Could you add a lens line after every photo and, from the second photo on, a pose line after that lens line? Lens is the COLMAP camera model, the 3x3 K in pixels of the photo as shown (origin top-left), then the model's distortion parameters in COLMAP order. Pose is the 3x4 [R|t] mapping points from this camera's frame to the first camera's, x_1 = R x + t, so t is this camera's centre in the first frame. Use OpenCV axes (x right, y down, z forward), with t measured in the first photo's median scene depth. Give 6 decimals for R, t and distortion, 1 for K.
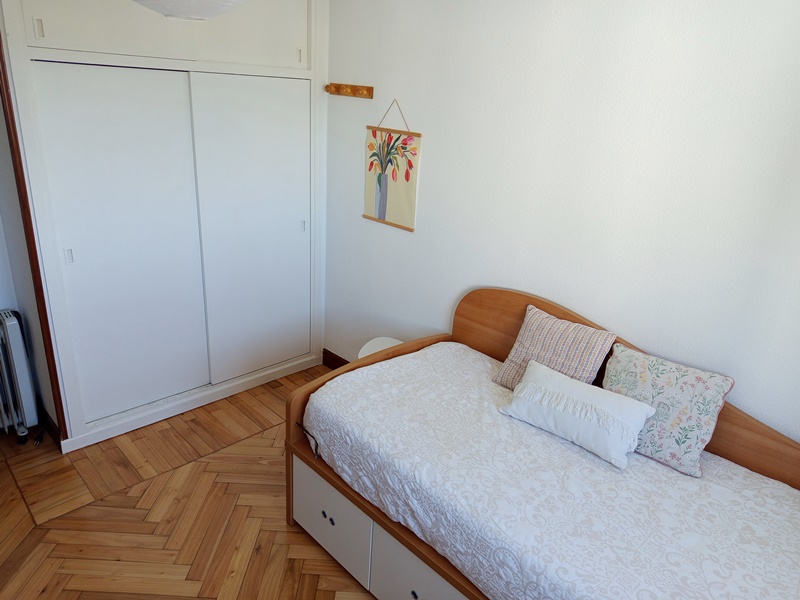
lens RADIAL K [[559.4, 0, 389.2], [0, 559.4, 282.6], [0, 0, 1]] dist [0.040044, -0.058268]
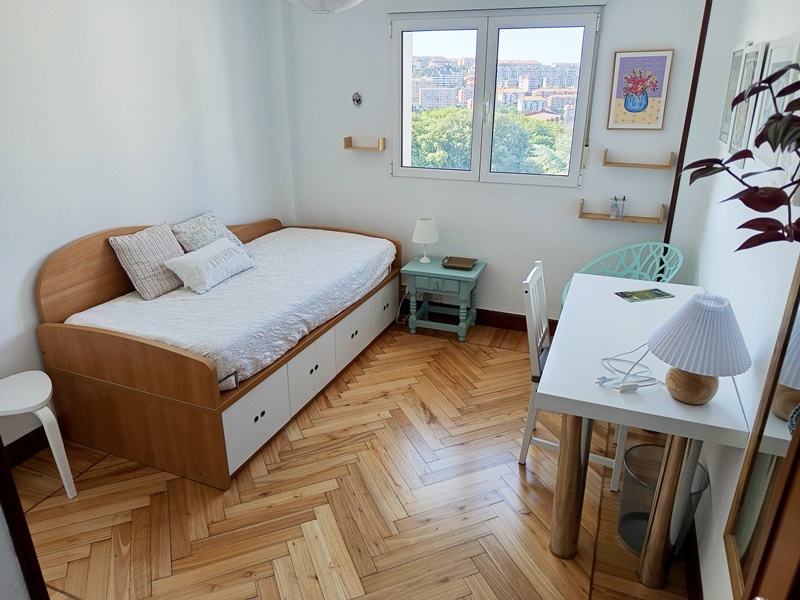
lens RADIAL K [[559.4, 0, 396.0], [0, 559.4, 299.5], [0, 0, 1]] dist [0.040044, -0.058268]
pose [[-0.387767, -0.393623, 0.833485, -1.220393], [0.279477, 0.811462, 0.513246, -0.353332], [-0.878367, 0.431960, -0.204650, 0.943827]]
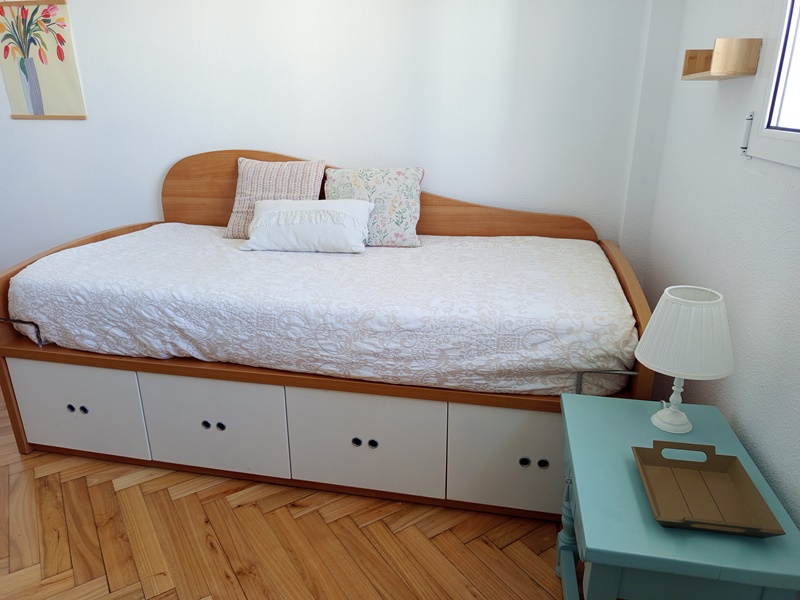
lens RADIAL K [[559.4, 0, 396.5], [0, 559.4, 303.0], [0, 0, 1]] dist [0.040044, -0.058268]
pose [[0.822482, -0.248941, 0.511422, -0.114591], [0.230425, 0.967881, 0.100552, 0.308370], [-0.520027, 0.035142, 0.853426, 0.018672]]
